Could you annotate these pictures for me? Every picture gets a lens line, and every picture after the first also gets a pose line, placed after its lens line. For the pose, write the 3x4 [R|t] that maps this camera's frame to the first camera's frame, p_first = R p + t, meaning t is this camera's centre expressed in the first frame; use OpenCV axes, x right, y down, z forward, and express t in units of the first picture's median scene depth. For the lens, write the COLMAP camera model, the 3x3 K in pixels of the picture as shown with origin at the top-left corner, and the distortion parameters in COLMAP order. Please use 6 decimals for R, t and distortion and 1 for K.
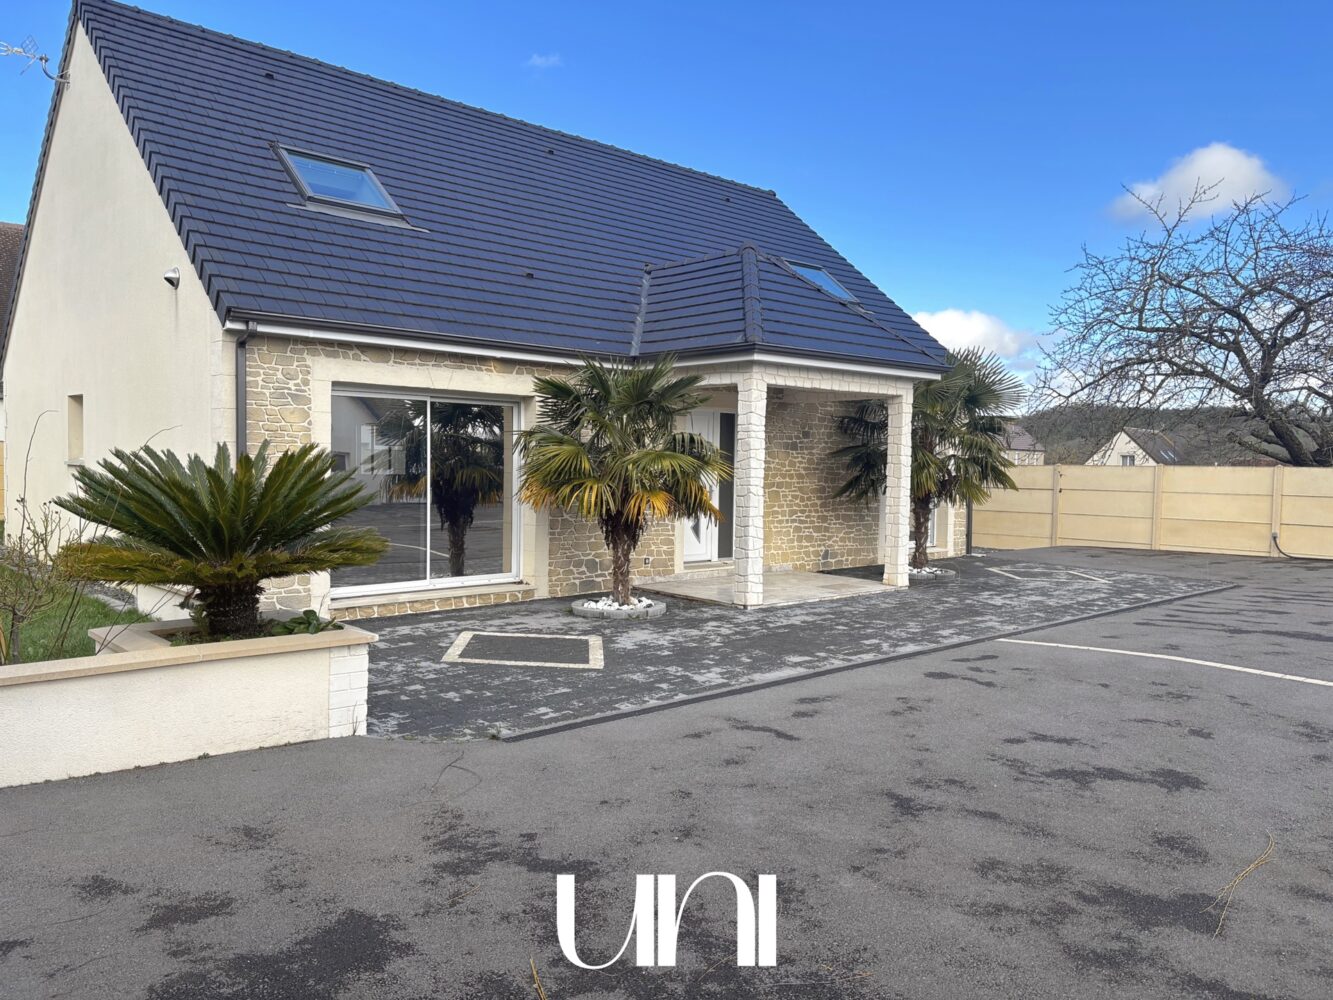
lens RADIAL K [[1020.1, 0, 676.2], [0, 1020.1, 497.1], [0, 0, 1]] dist [0.061135, -0.012088]
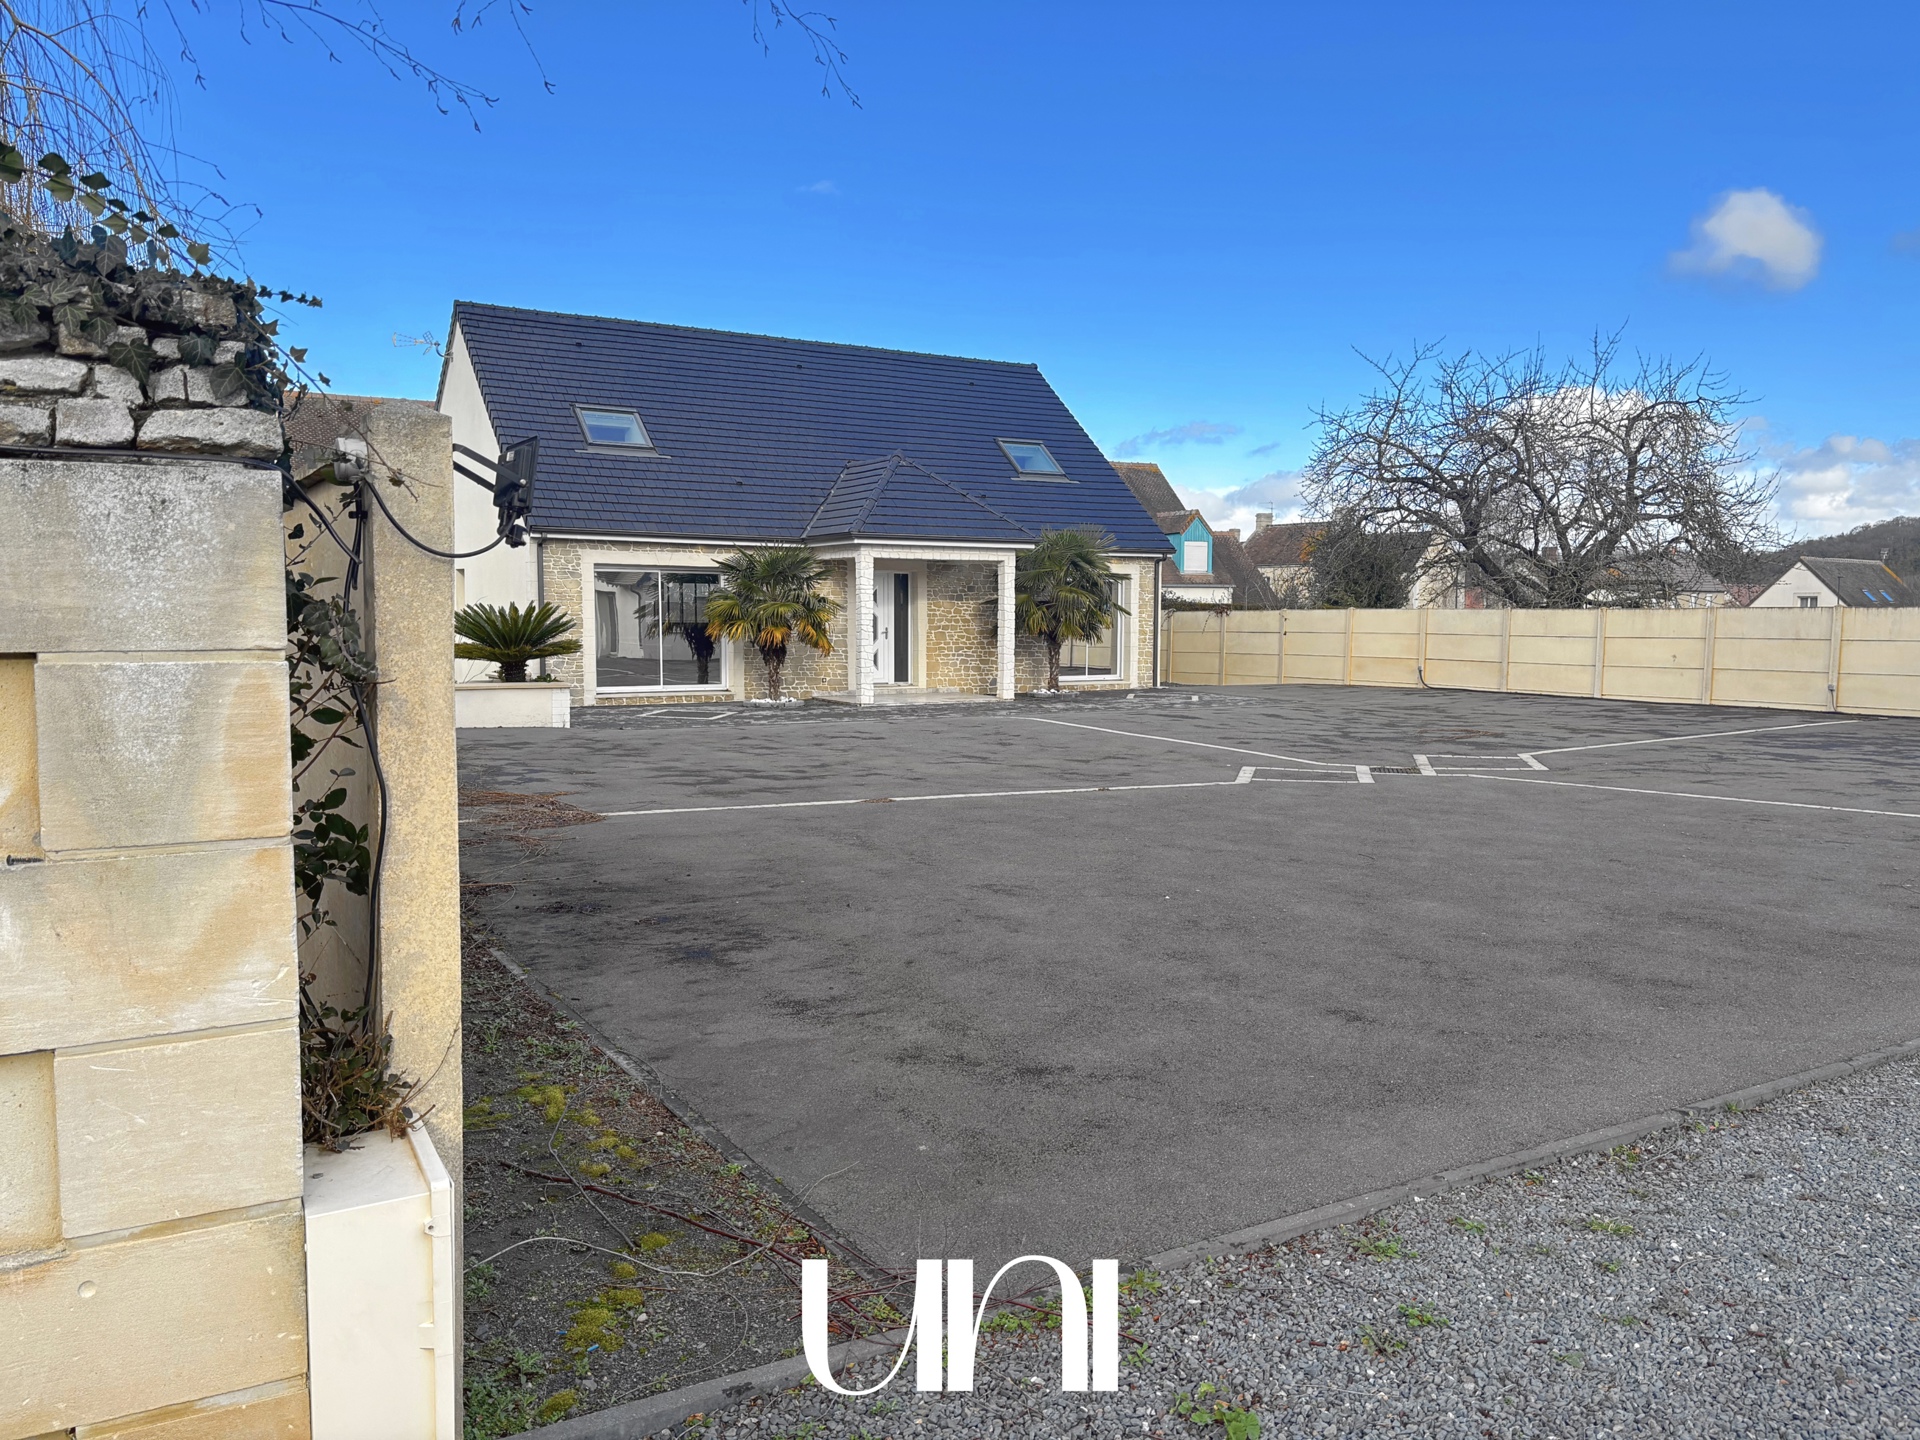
lens RADIAL K [[1465.2, 0, 983.2], [0, 1465.2, 723.7], [0, 0, 1]] dist [0.126093, -0.137149]
pose [[0.980352, 0.002106, -0.197245, 0.647661], [0.005156, 0.999328, 0.036296, 0.054627], [0.197189, -0.036600, 0.979682, -1.059827]]
